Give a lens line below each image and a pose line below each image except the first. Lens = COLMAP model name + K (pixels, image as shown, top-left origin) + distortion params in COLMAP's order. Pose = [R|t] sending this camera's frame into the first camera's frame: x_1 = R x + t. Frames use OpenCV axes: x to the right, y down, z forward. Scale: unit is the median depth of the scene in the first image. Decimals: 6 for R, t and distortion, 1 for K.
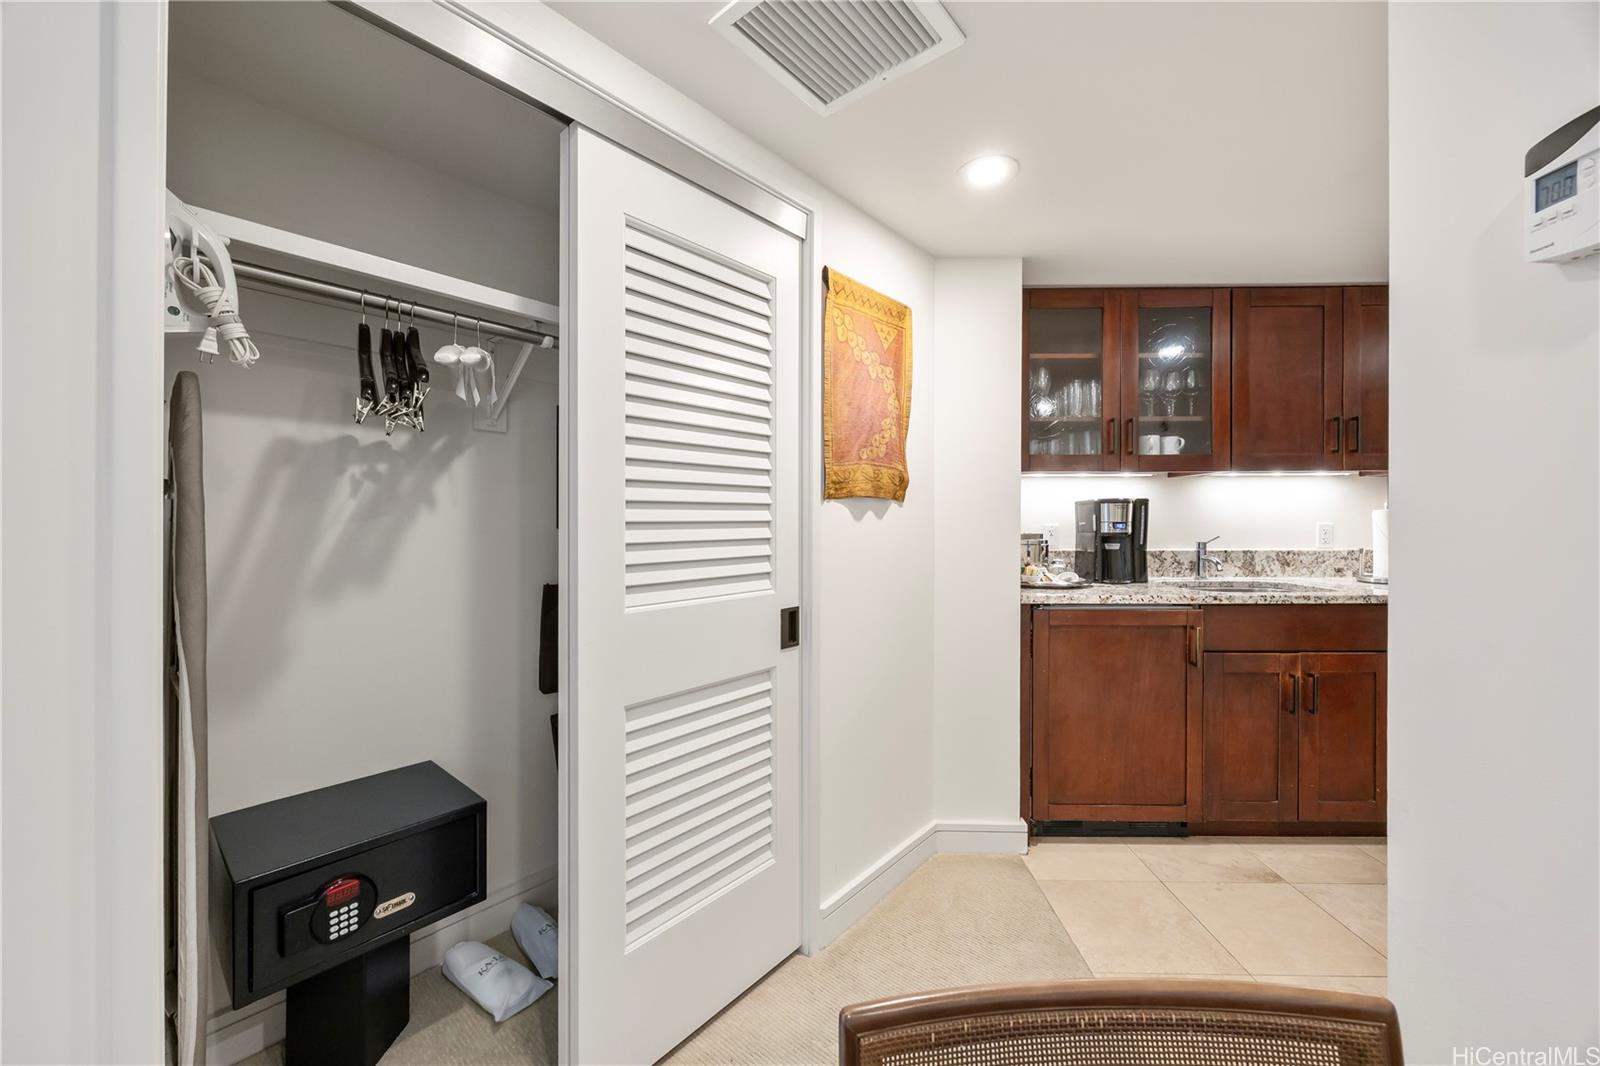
lens RADIAL K [[608.5, 0, 796.8], [0, 608.5, 523.1], [0, 0, 1]] dist [-0.000682, 0.000056]
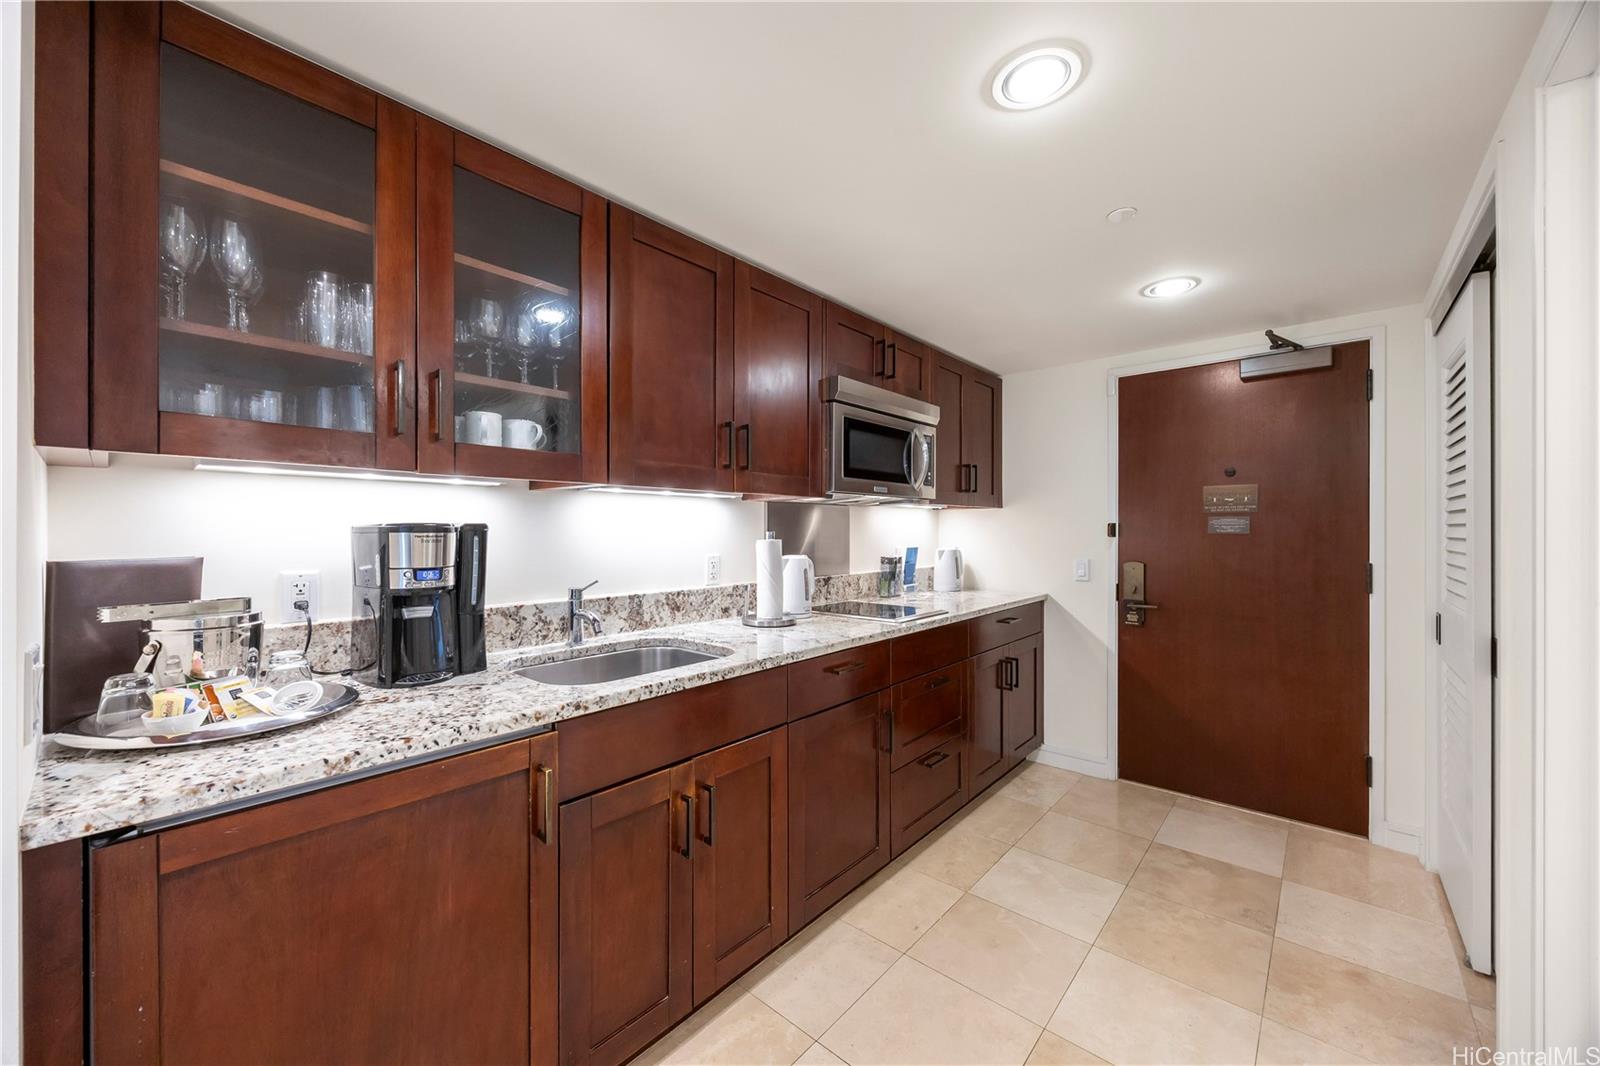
lens RADIAL K [[607.9, 0, 800.0], [0, 607.9, 533.0], [0, 0, 1]] dist [0.000104, -0.000018]
pose [[0.635512, -0.000769, 0.772091, 0.341087], [0.003603, 0.999992, -0.001970, -0.030935], [-0.772083, 0.004034, 0.635509, 0.428429]]
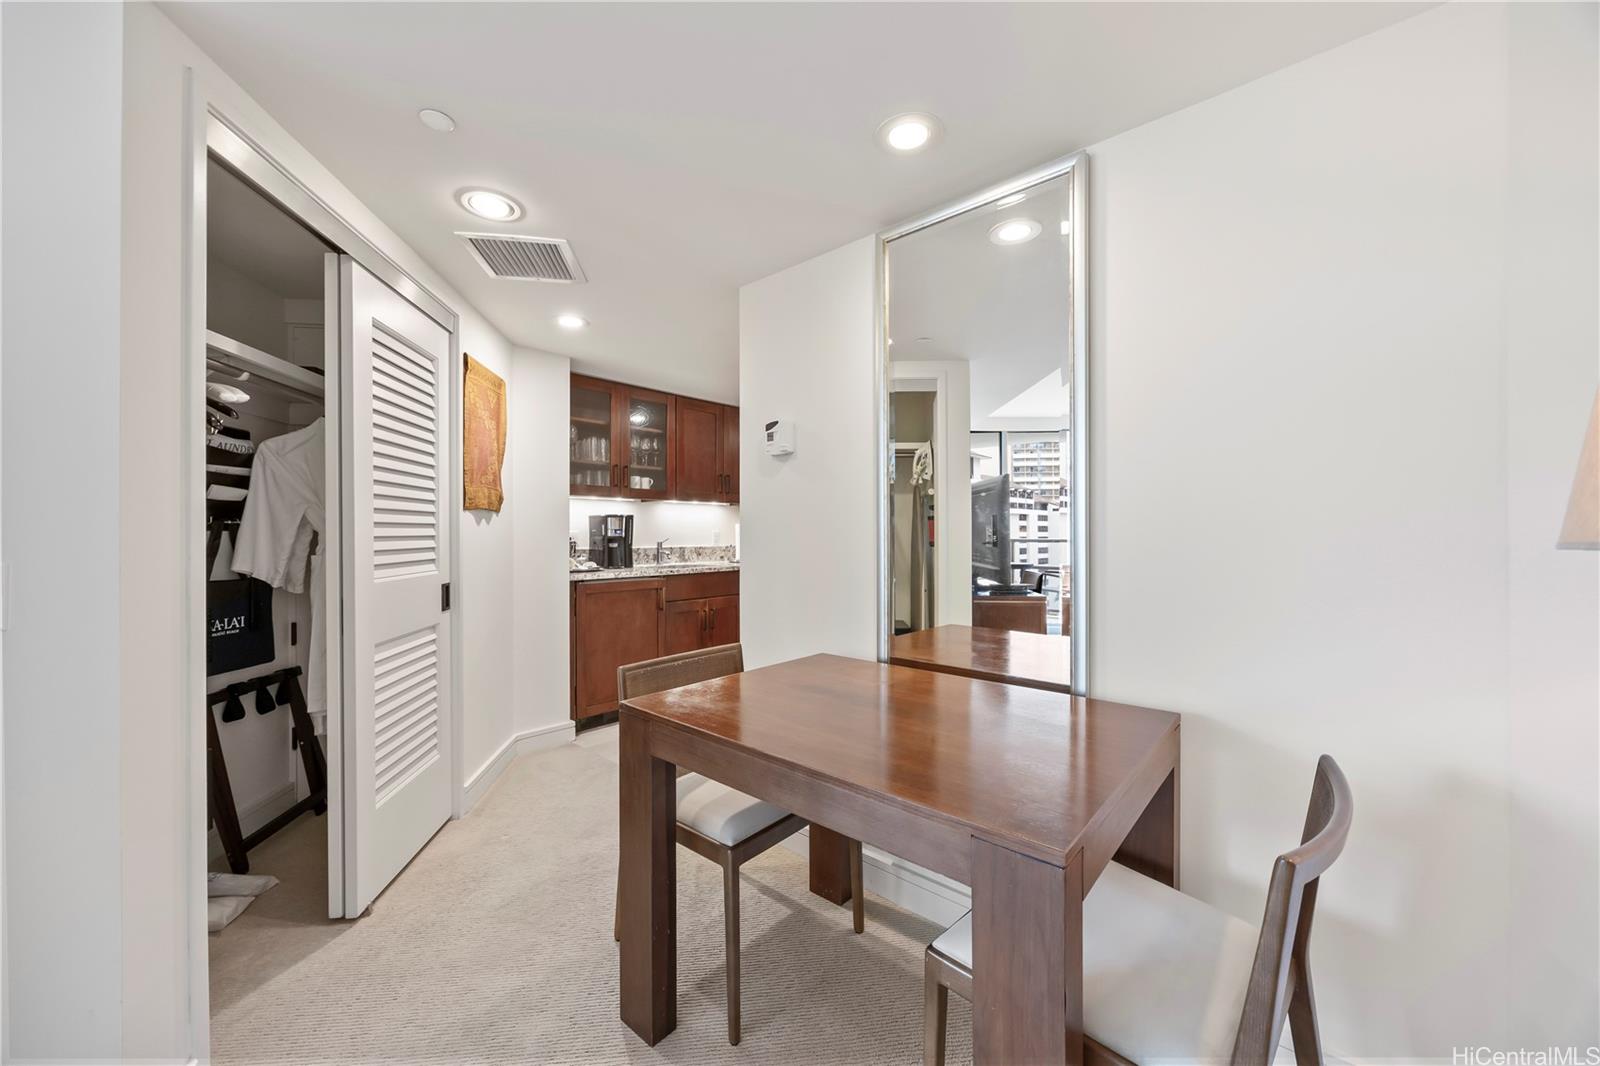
lens RADIAL K [[607.9, 0, 800.0], [0, 607.9, 533.0], [0, 0, 1]] dist [0.000104, -0.000018]
pose [[0.648041, 0.001268, 0.761605, -0.381606], [0.005504, 0.999965, -0.006347, 0.021053], [-0.761586, 0.008305, 0.648011, -0.398533]]
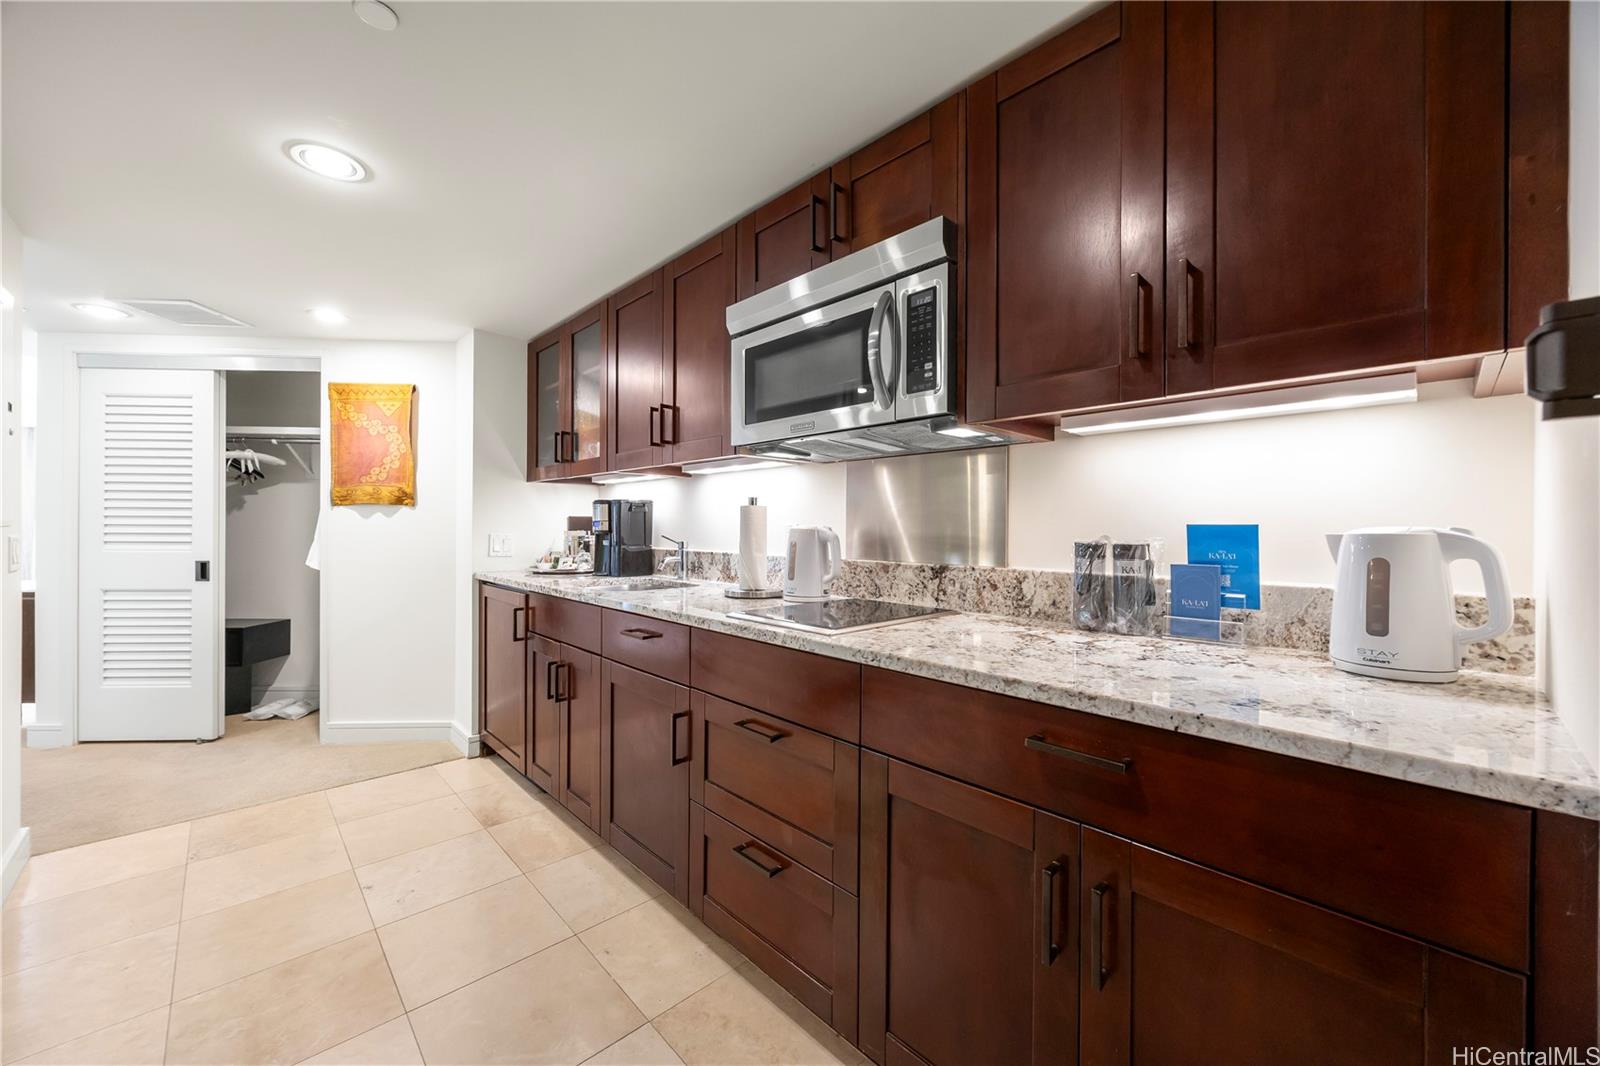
lens RADIAL K [[607.9, 0, 800.0], [0, 607.9, 533.0], [0, 0, 1]] dist [0.000104, -0.000018]
pose [[0.705400, 0.013313, -0.708685, 1.666433], [-0.014337, 0.999887, 0.004512, 0.010287], [0.708665, 0.006978, 0.705511, 0.489192]]
